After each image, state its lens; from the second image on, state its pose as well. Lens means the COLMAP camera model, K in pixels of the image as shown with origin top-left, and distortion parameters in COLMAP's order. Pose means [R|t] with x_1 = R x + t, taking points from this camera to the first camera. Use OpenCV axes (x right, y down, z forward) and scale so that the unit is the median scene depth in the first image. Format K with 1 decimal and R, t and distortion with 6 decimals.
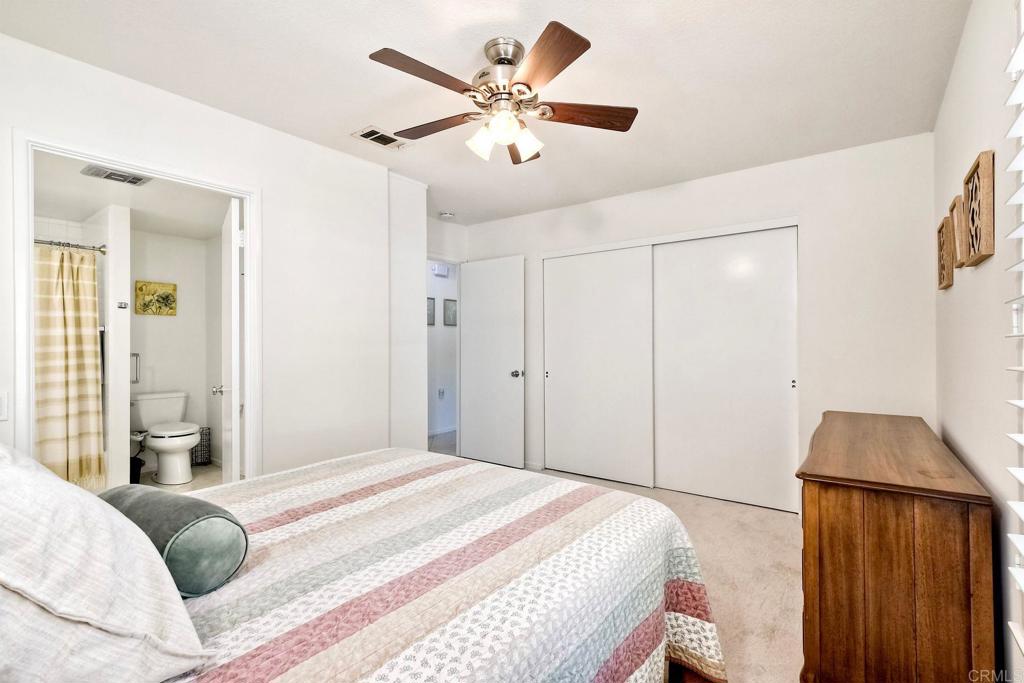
lens RADIAL K [[464.3, 0, 516.5], [0, 464.3, 339.3], [0, 0, 1]] dist [0.005954, 0.001199]
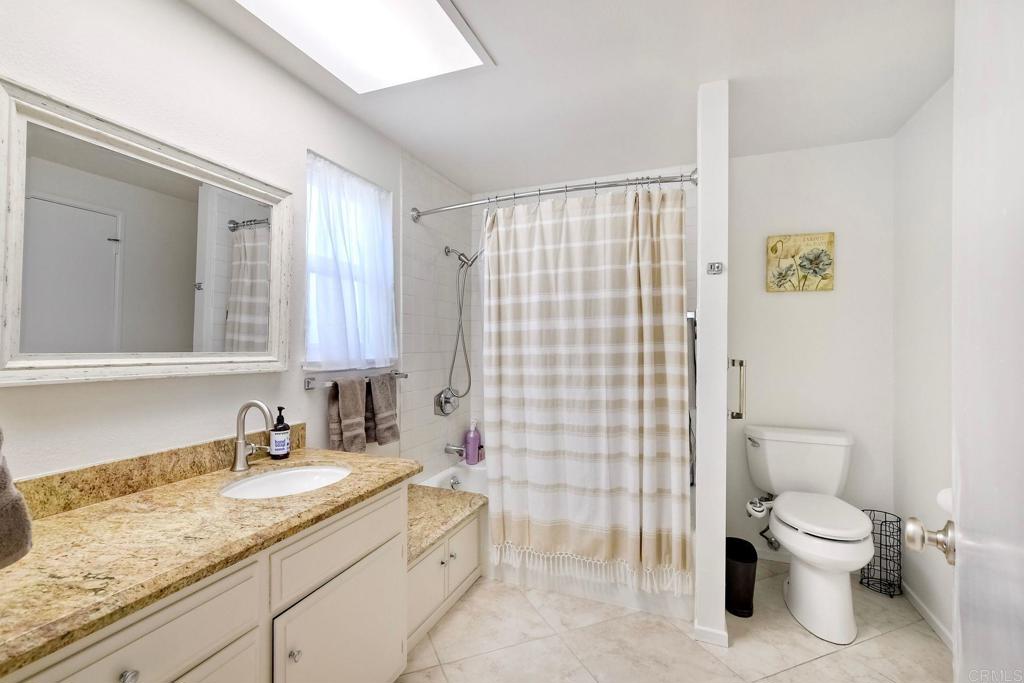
lens RADIAL K [[464.3, 0, 515.0], [0, 464.3, 344.1], [0, 0, 1]] dist [0.005954, 0.001199]
pose [[0.269064, 0.007058, -0.963096, -0.402221], [0.001546, 0.999969, 0.007760, 0.009180], [0.963121, -0.003576, 0.269044, 0.648975]]
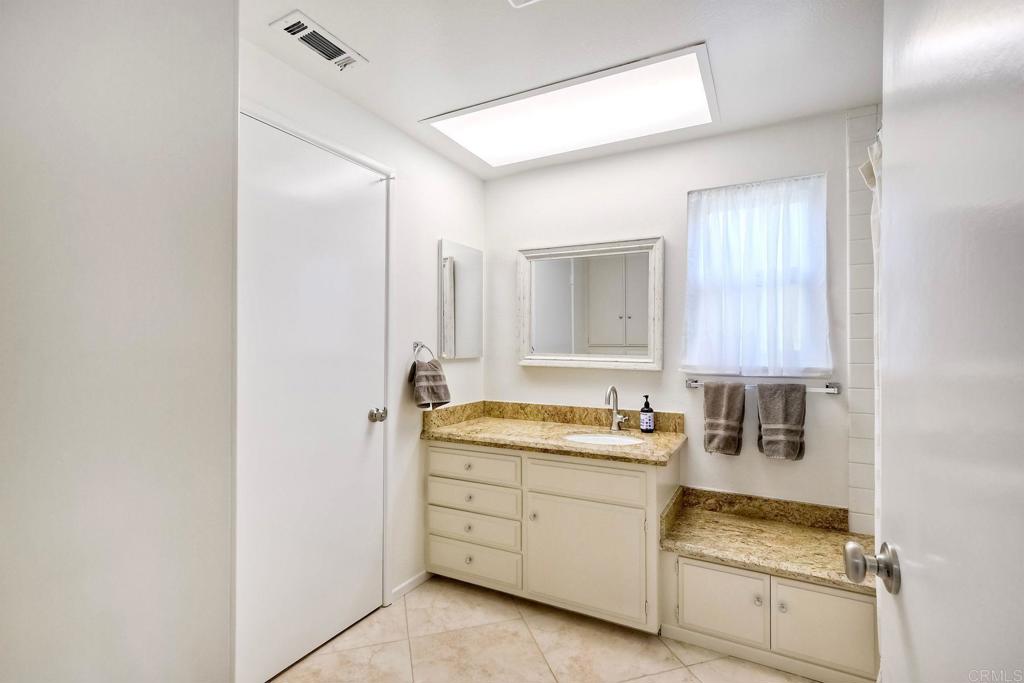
lens RADIAL K [[464.3, 0, 505.6], [0, 464.3, 343.5], [0, 0, 1]] dist [0.005954, 0.001199]
pose [[-0.989187, 0.000598, -0.146660, -0.760185], [0.002390, 0.999925, -0.012039, 0.010433], [0.146642, -0.012260, -0.989114, 1.479470]]
